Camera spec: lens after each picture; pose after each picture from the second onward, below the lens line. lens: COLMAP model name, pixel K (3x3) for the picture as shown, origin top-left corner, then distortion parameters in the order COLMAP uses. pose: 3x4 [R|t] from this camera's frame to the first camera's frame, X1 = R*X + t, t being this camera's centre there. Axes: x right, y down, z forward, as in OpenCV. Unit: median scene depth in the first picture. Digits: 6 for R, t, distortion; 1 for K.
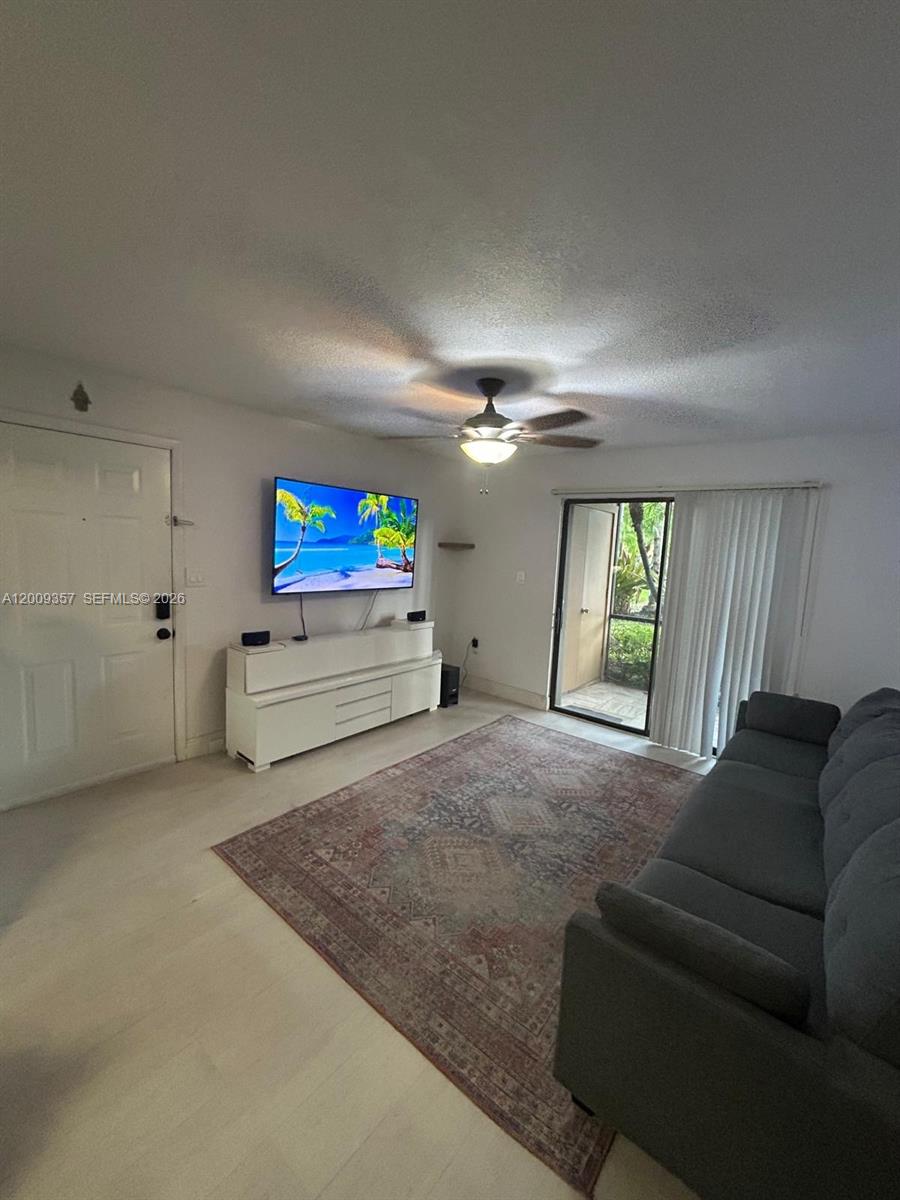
lens RADIAL K [[483.8, 0, 454.7], [0, 483.8, 597.0], [0, 0, 1]] dist [0.002219, 0.000383]
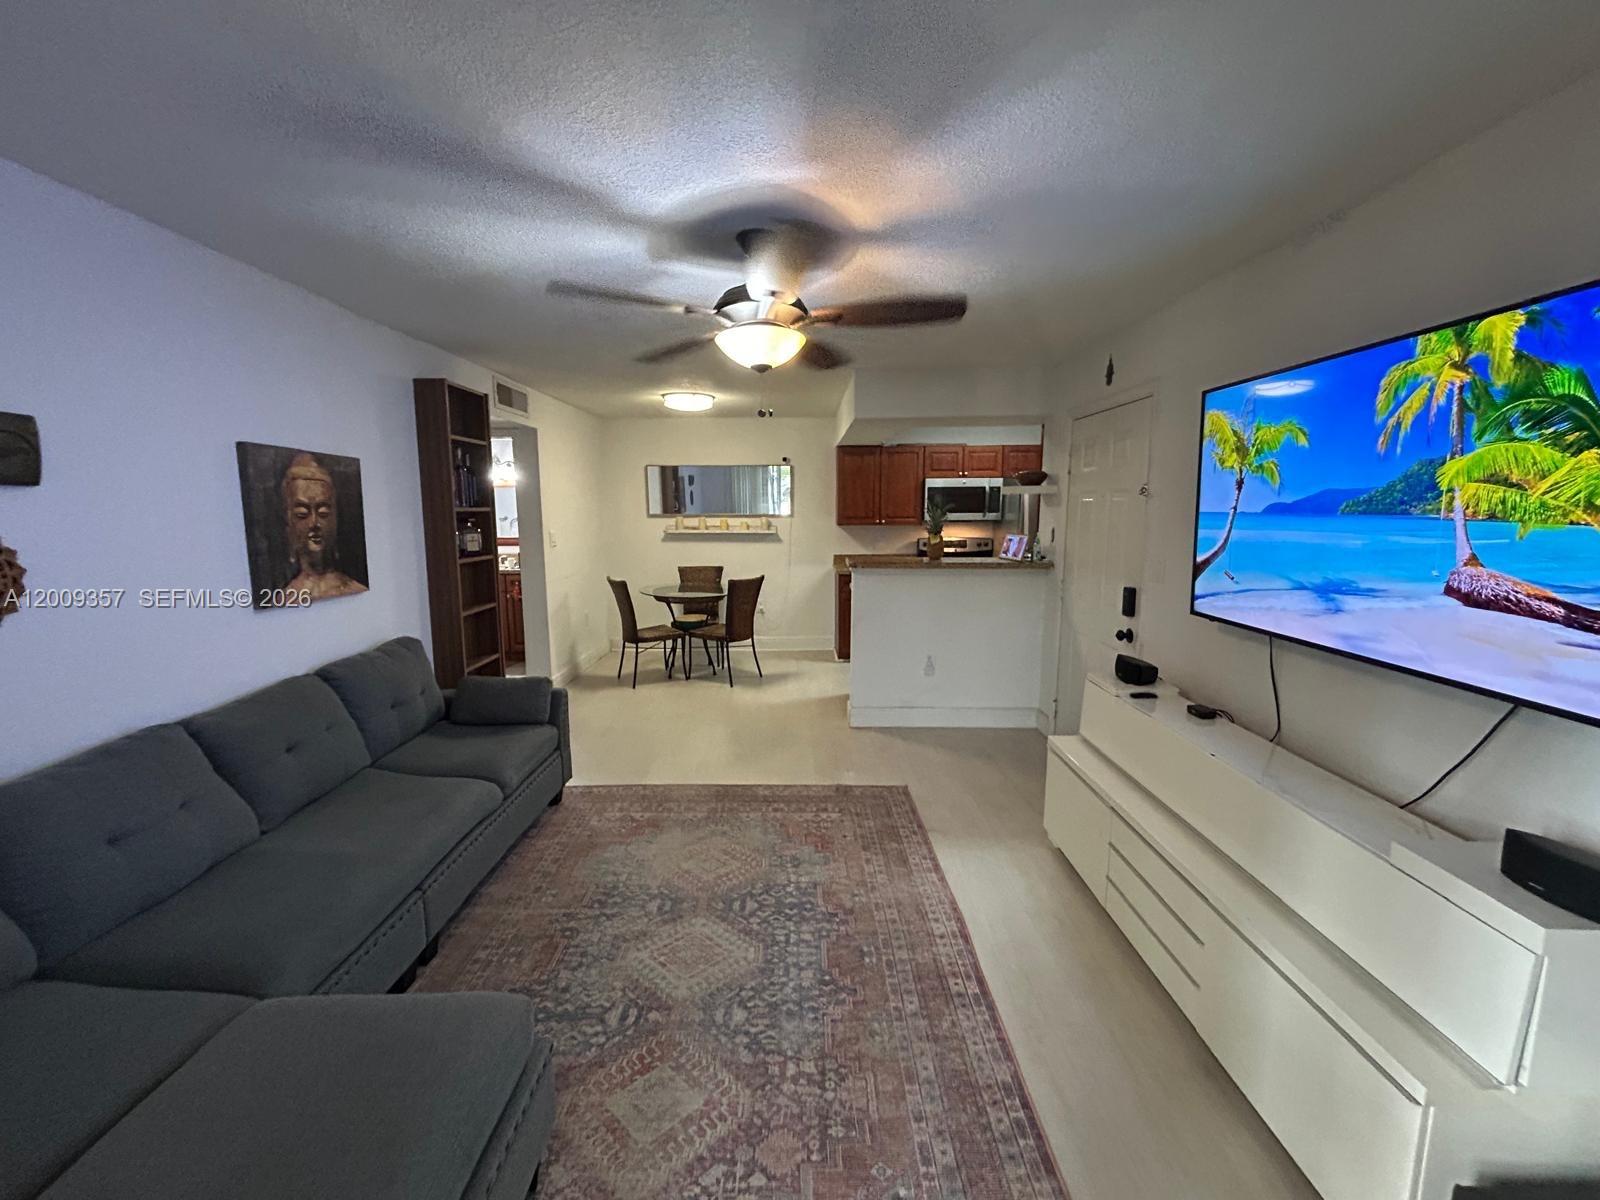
lens RADIAL K [[645.0, 0, 799.6], [0, 645.0, 597.4], [0, 0, 1]] dist [0.002219, 0.000383]
pose [[-0.773832, 0.041434, -0.632034, 0.419918], [-0.104777, 0.975737, 0.192250, -0.115303], [0.624664, 0.214992, -0.750715, 1.282004]]
